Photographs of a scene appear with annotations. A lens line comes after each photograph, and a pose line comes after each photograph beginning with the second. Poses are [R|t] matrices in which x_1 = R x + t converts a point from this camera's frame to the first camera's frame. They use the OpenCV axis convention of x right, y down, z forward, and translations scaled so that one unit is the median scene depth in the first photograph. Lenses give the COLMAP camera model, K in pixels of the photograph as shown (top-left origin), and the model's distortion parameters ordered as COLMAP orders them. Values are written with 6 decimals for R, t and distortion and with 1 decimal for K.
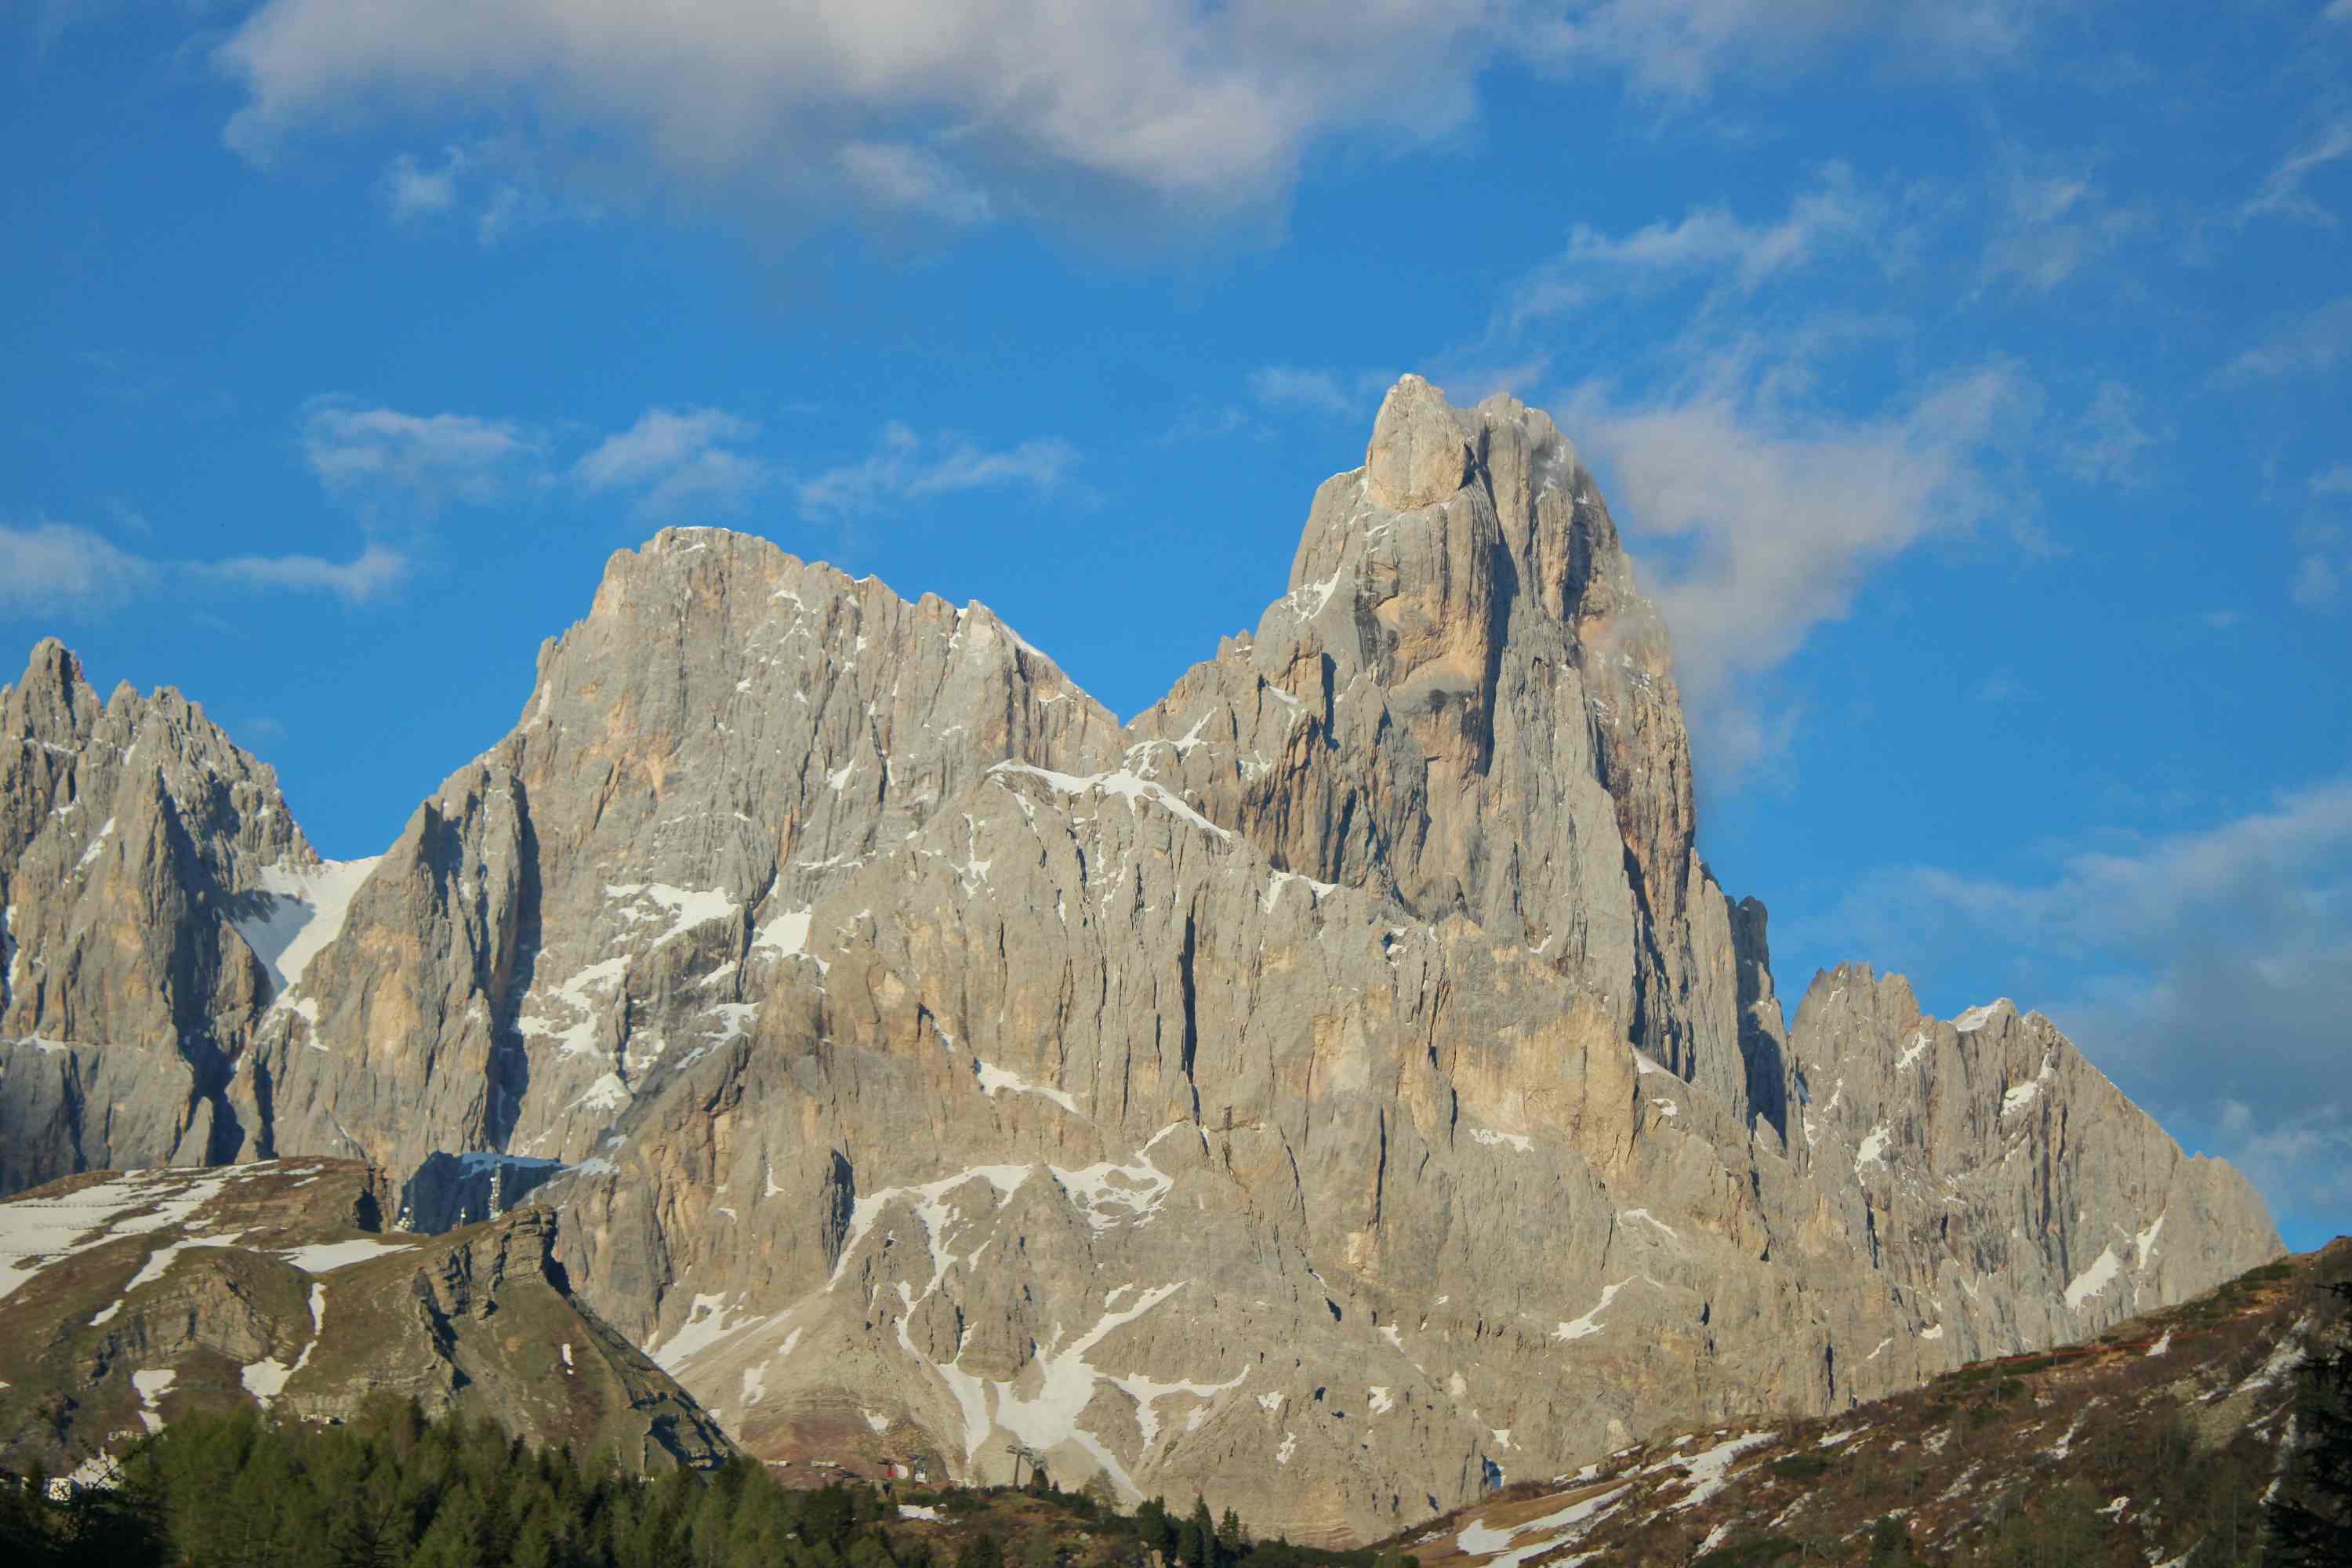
lens RADIAL K [[5548.6, 0, 1218.6], [0, 5548.6, 671.1], [0, 0, 1]] dist [0.057656, 0.000000]
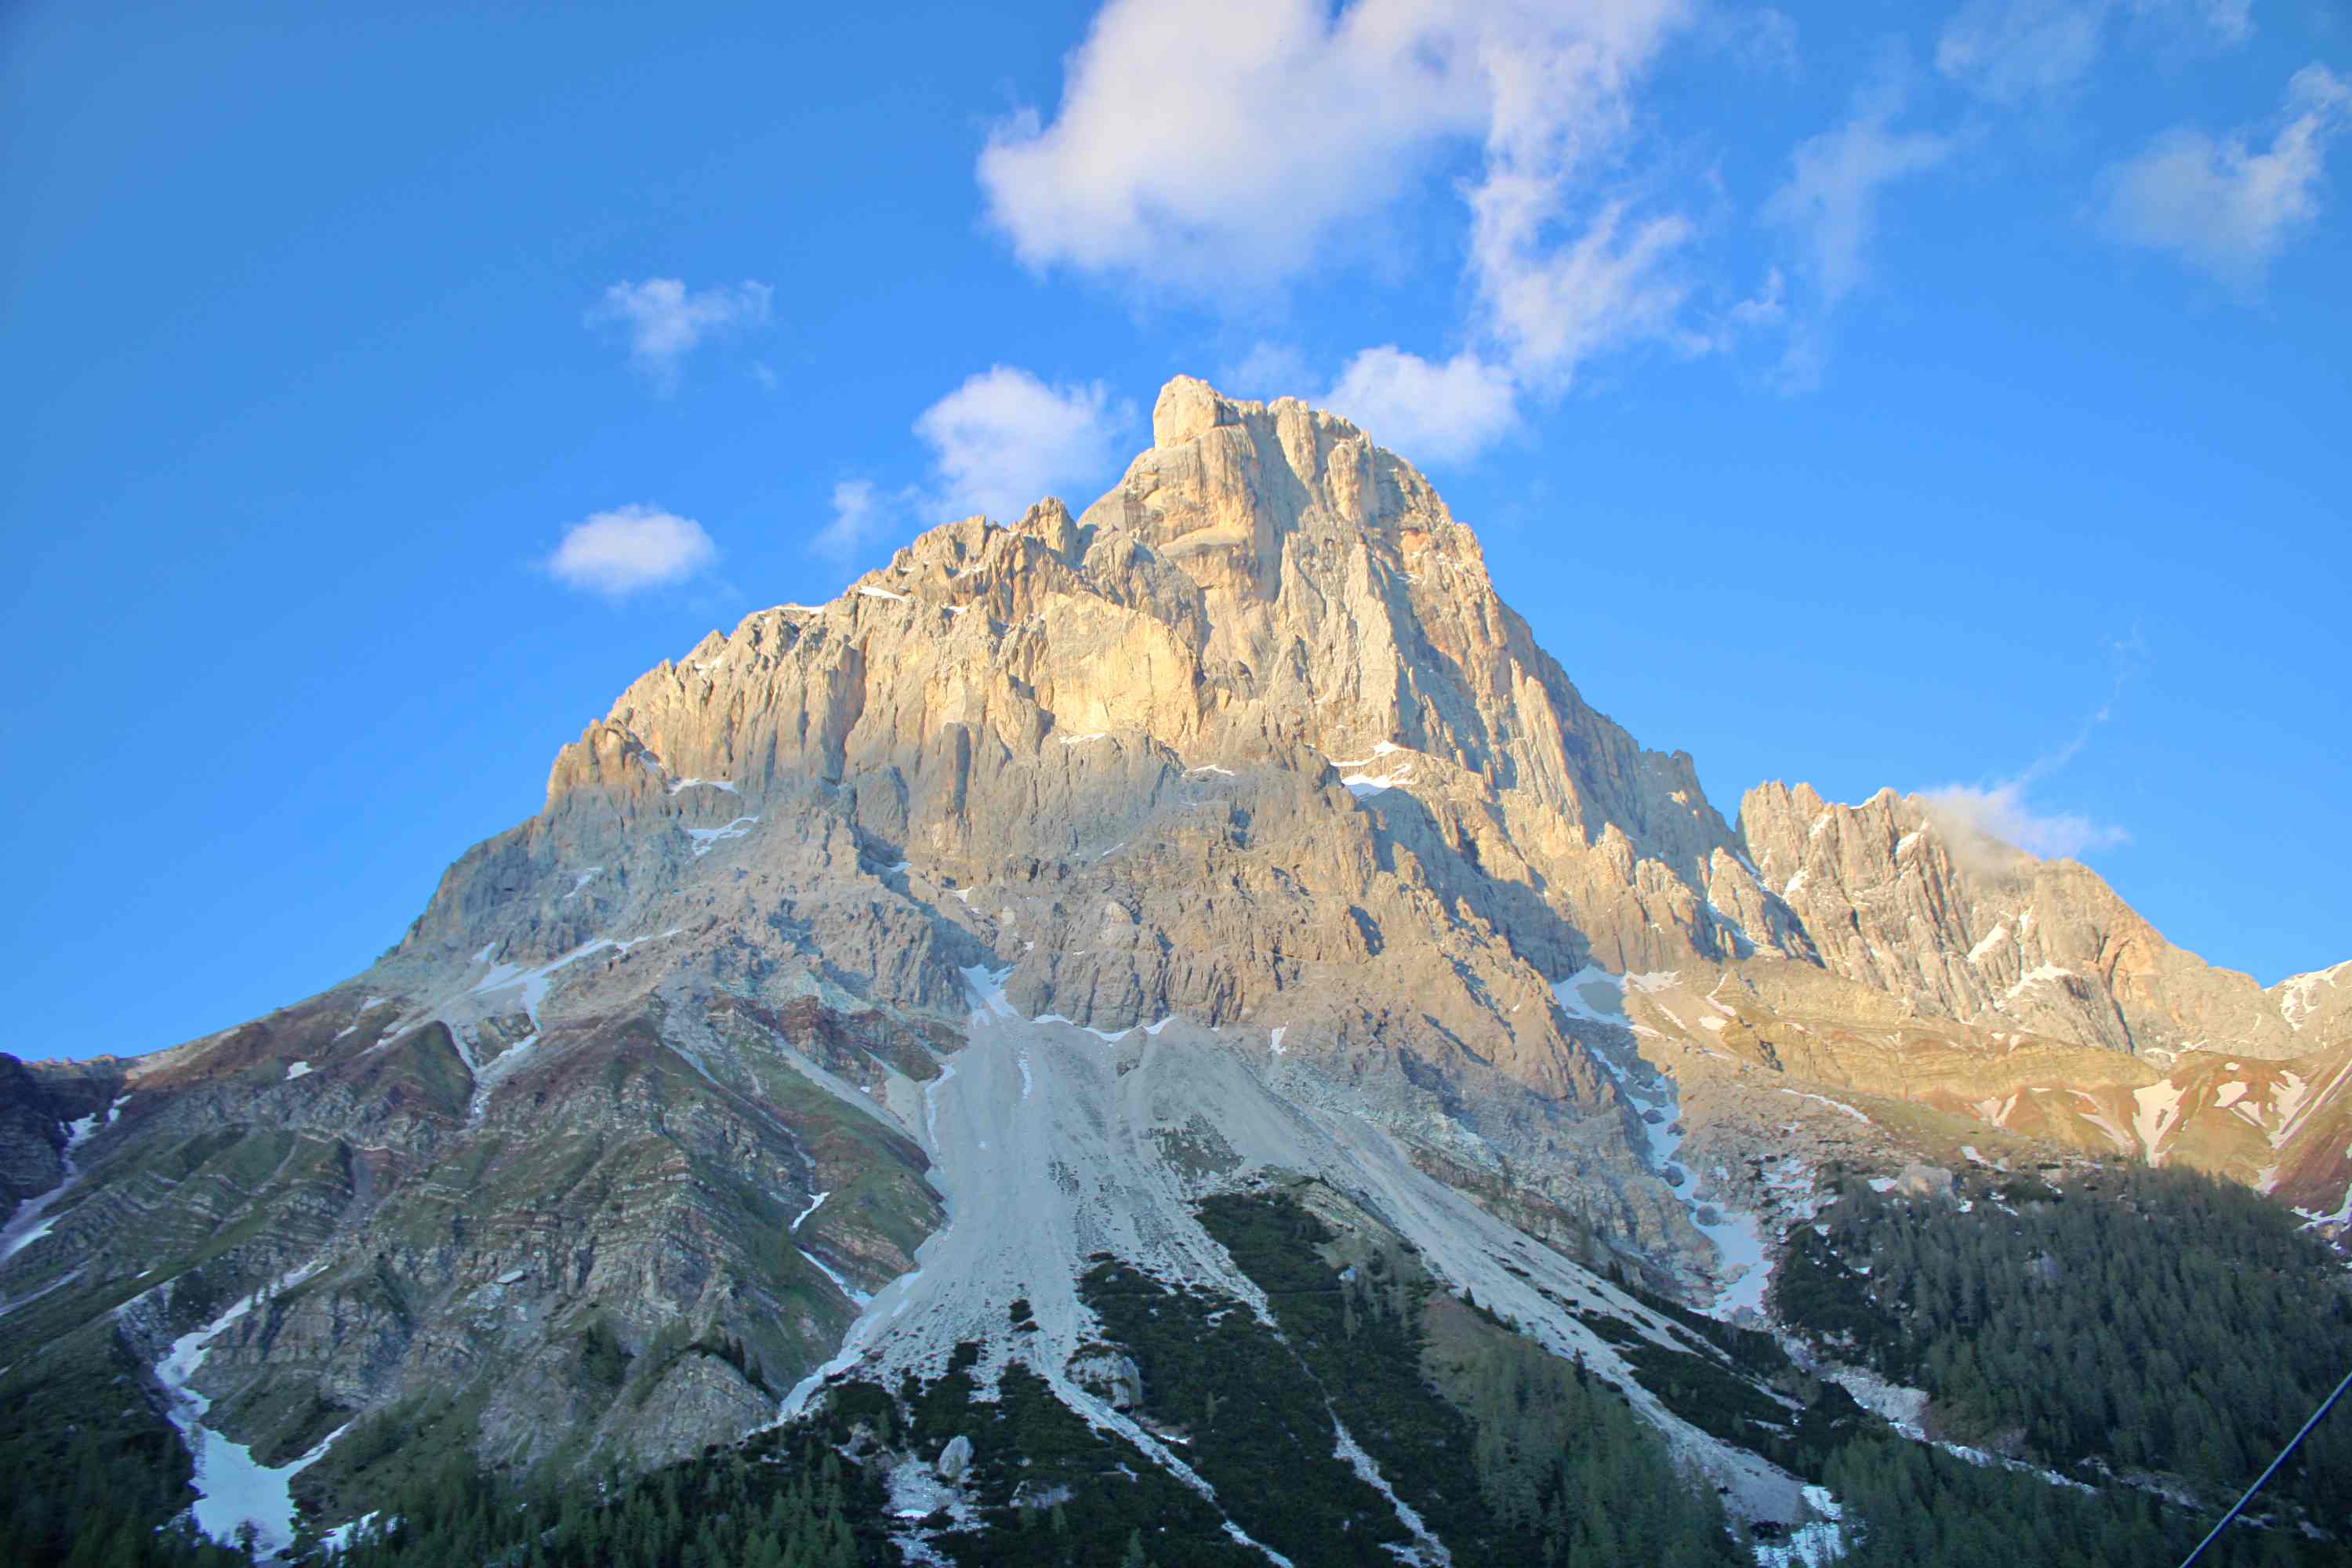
lens RADIAL K [[1938.6, 0, 1189.0], [0, 1938.6, 803.4], [0, 0, 1]] dist [-0.146584, 0.108168]
pose [[0.900492, -0.269327, -0.341433, 0.187099], [0.210187, 0.956889, -0.200461, 0.165603], [0.380703, 0.108749, 0.918280, 0.549128]]
